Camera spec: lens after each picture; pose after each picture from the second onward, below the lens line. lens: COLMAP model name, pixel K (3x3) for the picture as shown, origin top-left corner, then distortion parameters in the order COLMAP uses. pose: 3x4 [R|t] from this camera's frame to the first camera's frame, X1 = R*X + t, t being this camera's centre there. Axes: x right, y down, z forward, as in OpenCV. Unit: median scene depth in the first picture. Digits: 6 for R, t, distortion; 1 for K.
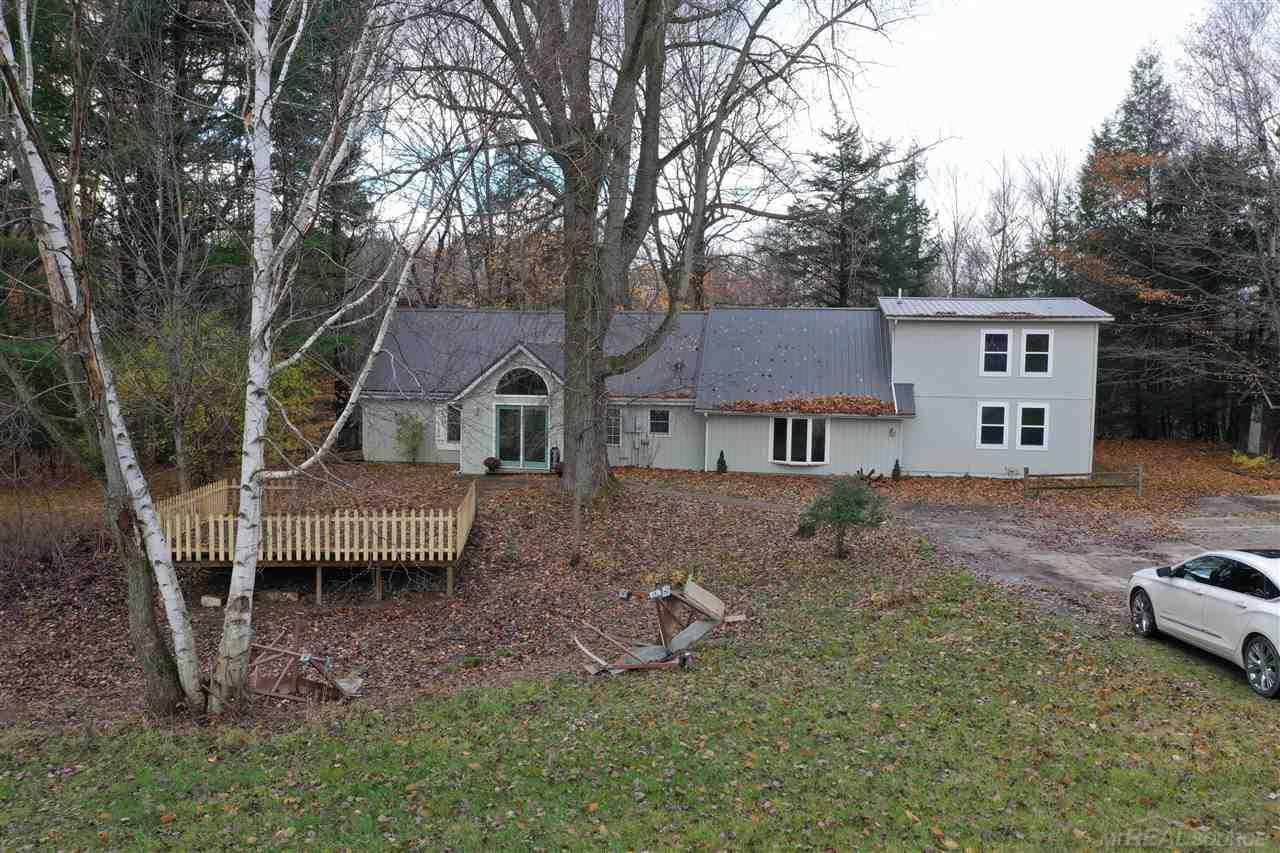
lens RADIAL K [[1005.5, 0, 640.5], [0, 1005.5, 434.4], [0, 0, 1]] dist [-0.005115, 0.004616]
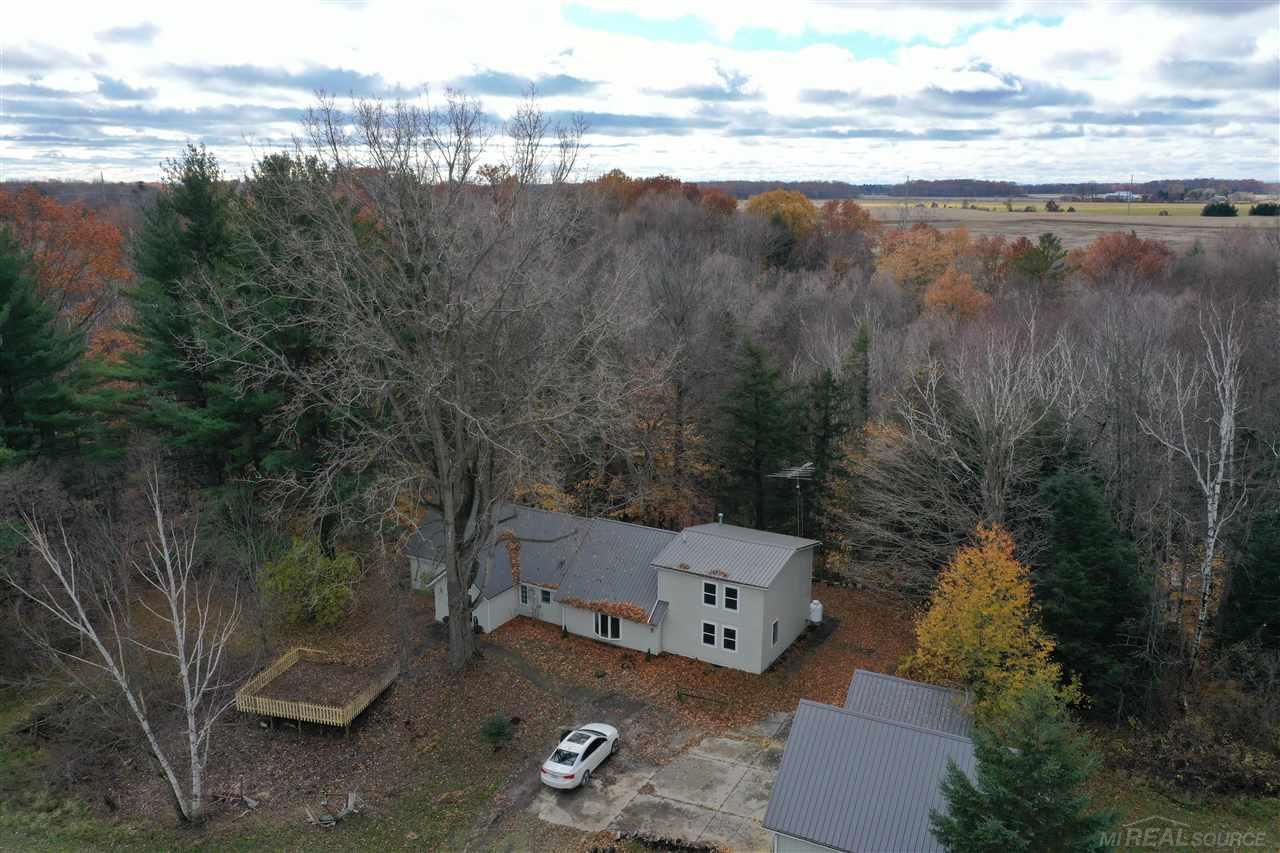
lens RADIAL K [[1005.5, 0, 643.7], [0, 1005.5, 428.1], [0, 0, 1]] dist [-0.005115, 0.004616]
pose [[0.935061, 0.070018, -0.347502, 0.830772], [-0.012656, 0.986268, 0.164668, -0.642226], [0.354260, -0.149577, 0.923107, -0.558211]]
